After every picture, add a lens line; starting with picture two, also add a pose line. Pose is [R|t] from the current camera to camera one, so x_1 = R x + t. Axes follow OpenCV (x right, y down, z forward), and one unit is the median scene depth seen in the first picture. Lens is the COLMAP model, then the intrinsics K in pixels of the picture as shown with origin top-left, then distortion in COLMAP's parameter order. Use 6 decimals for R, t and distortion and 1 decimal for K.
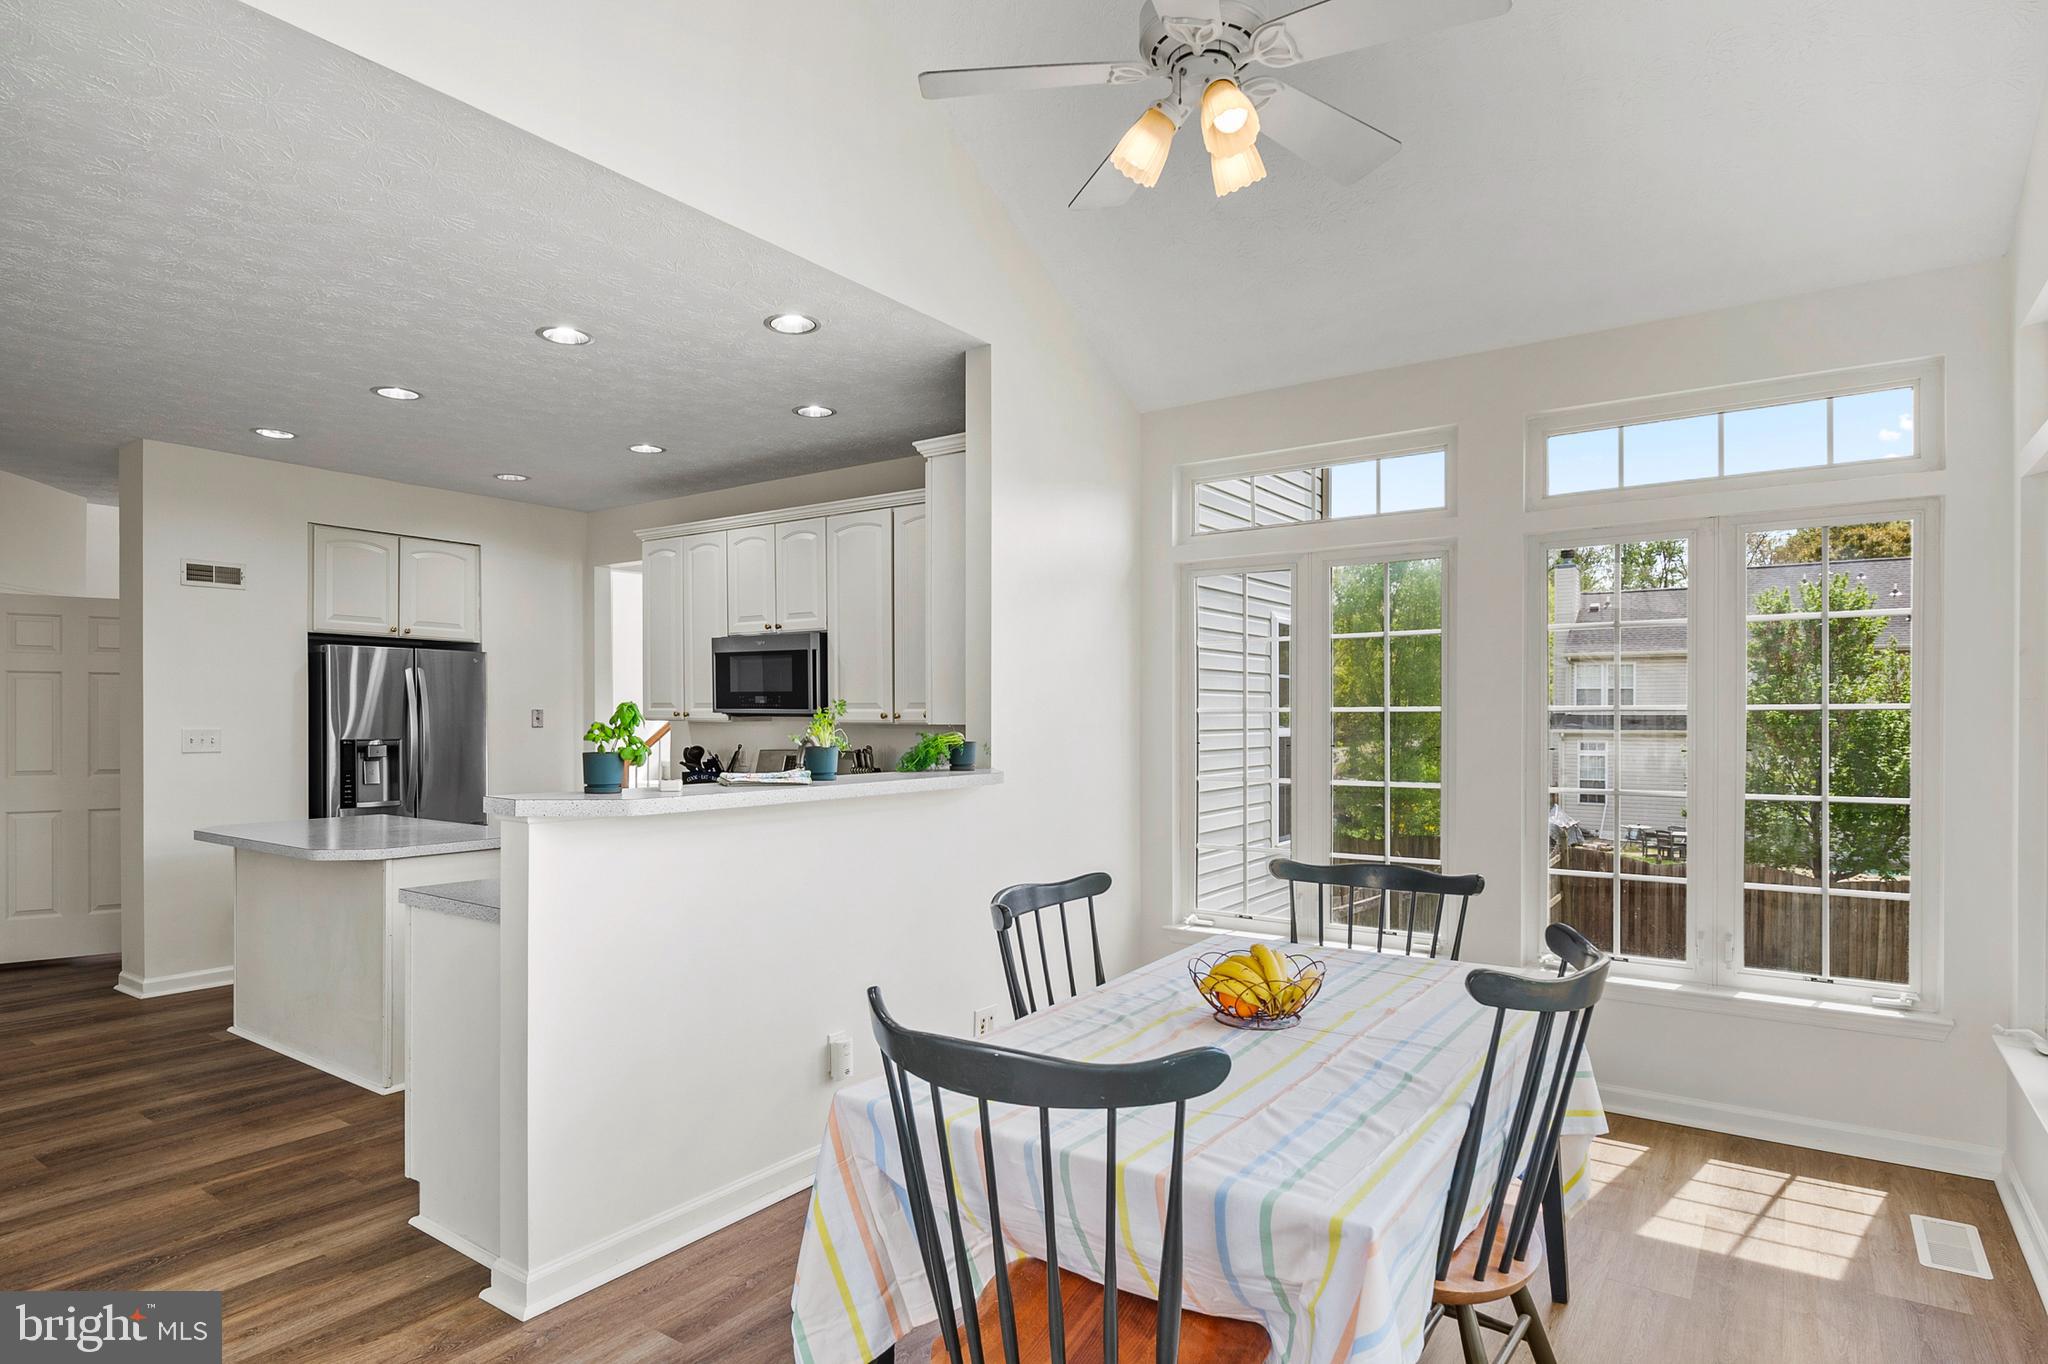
lens RADIAL K [[1132.2, 0, 1020.6], [0, 1132.2, 704.8], [0, 0, 1]] dist [-0.027874, -0.000051]
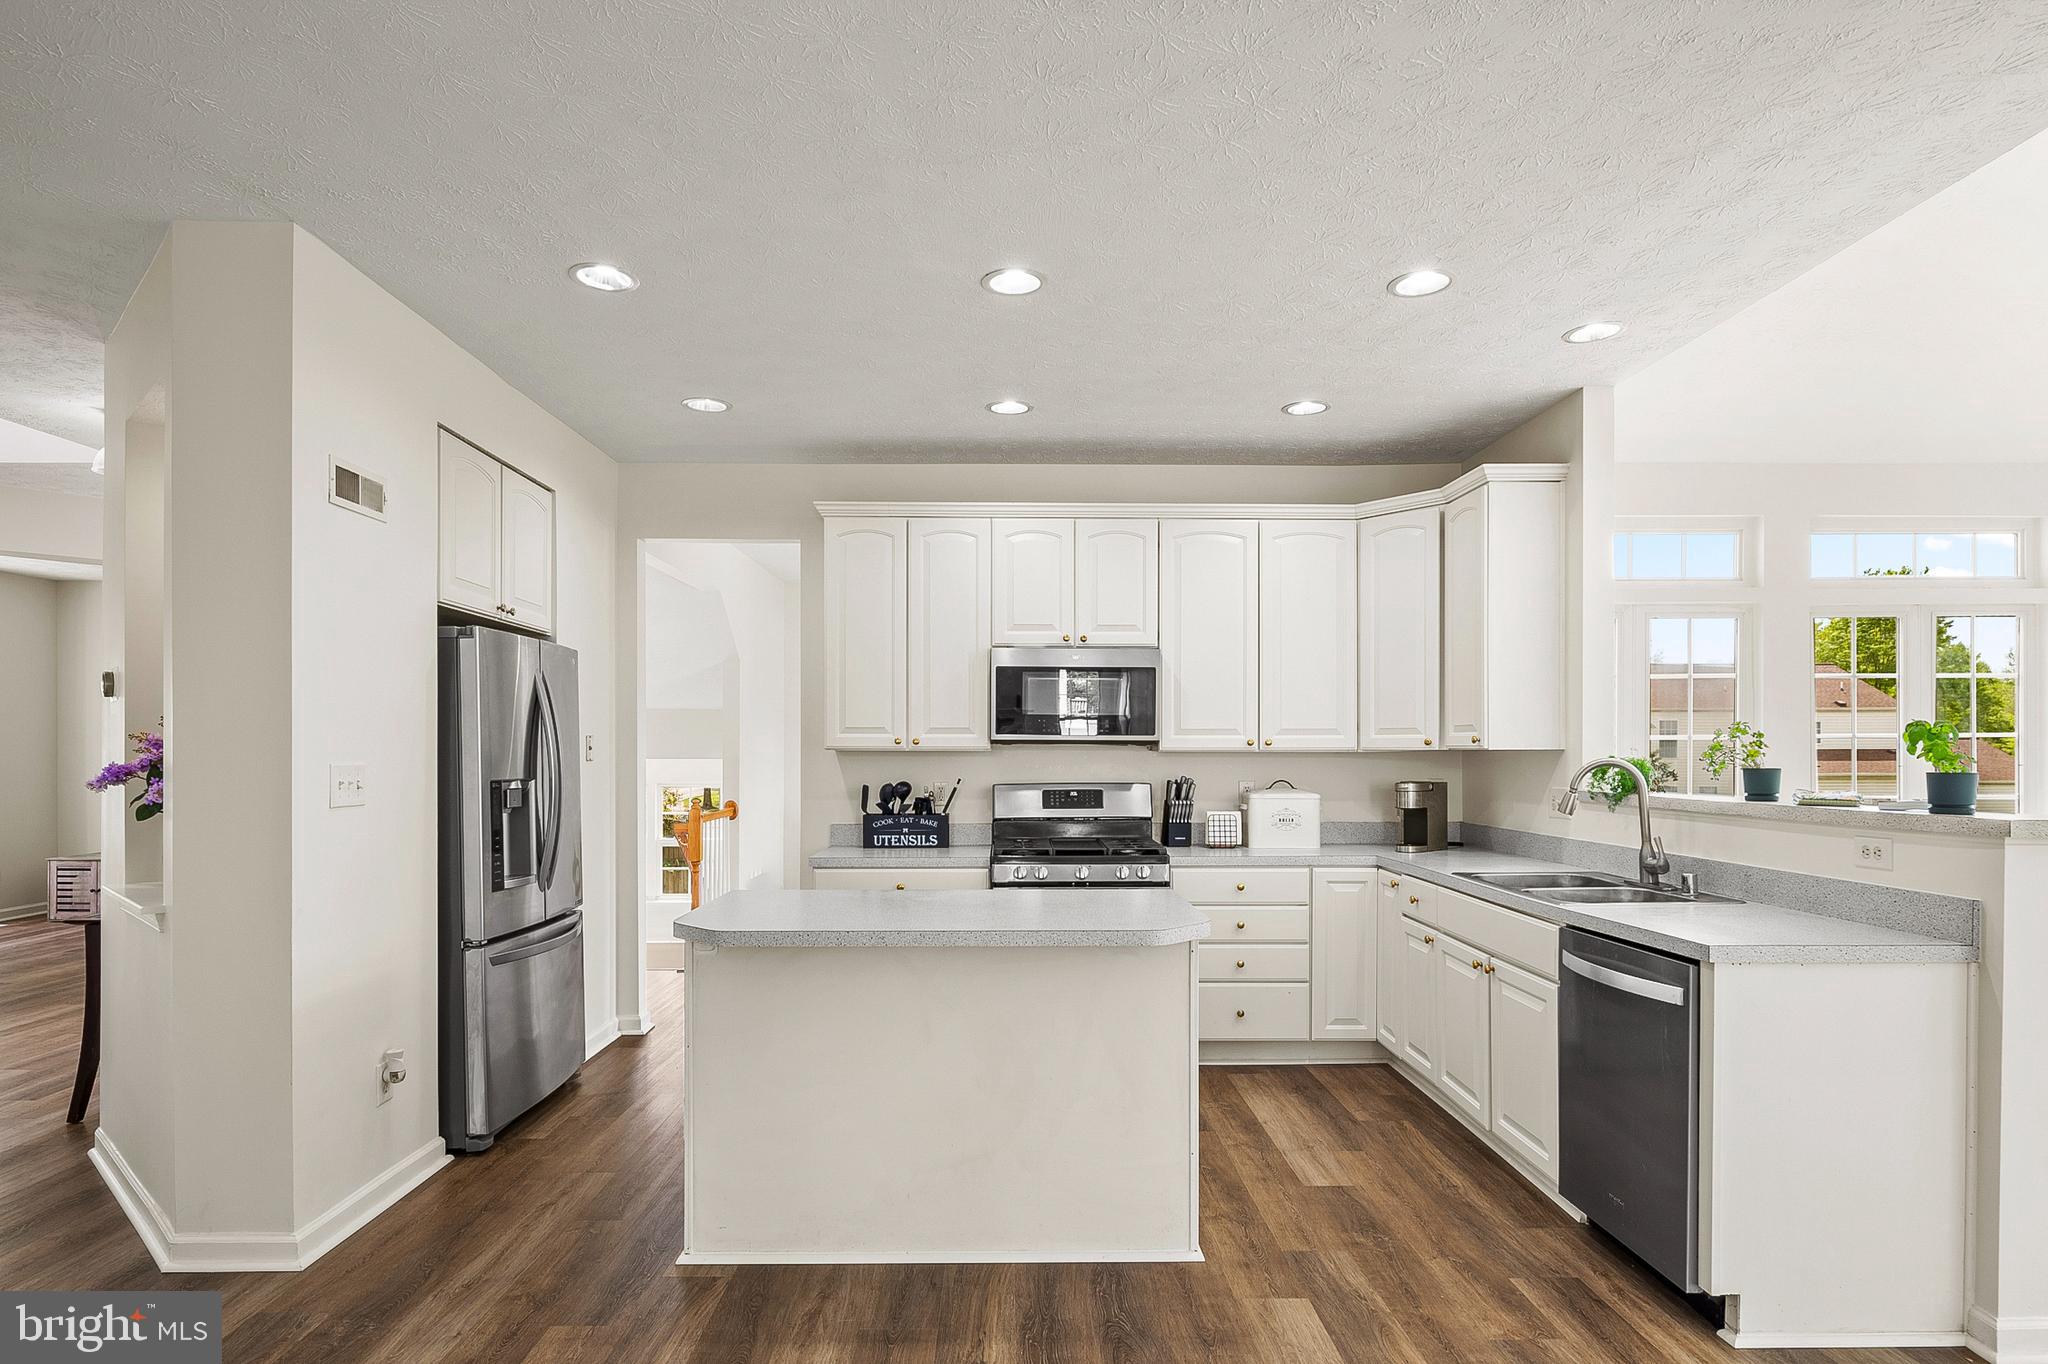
lens RADIAL K [[1117.5, 0, 1021.5], [0, 1117.5, 771.1], [0, 0, 1]] dist [-0.030277, -0.000816]
pose [[0.810588, -0.013080, 0.585471, -0.783870], [-0.002387, 0.999668, 0.025638, 0.009486], [-0.585612, -0.022180, 0.810288, 0.354662]]
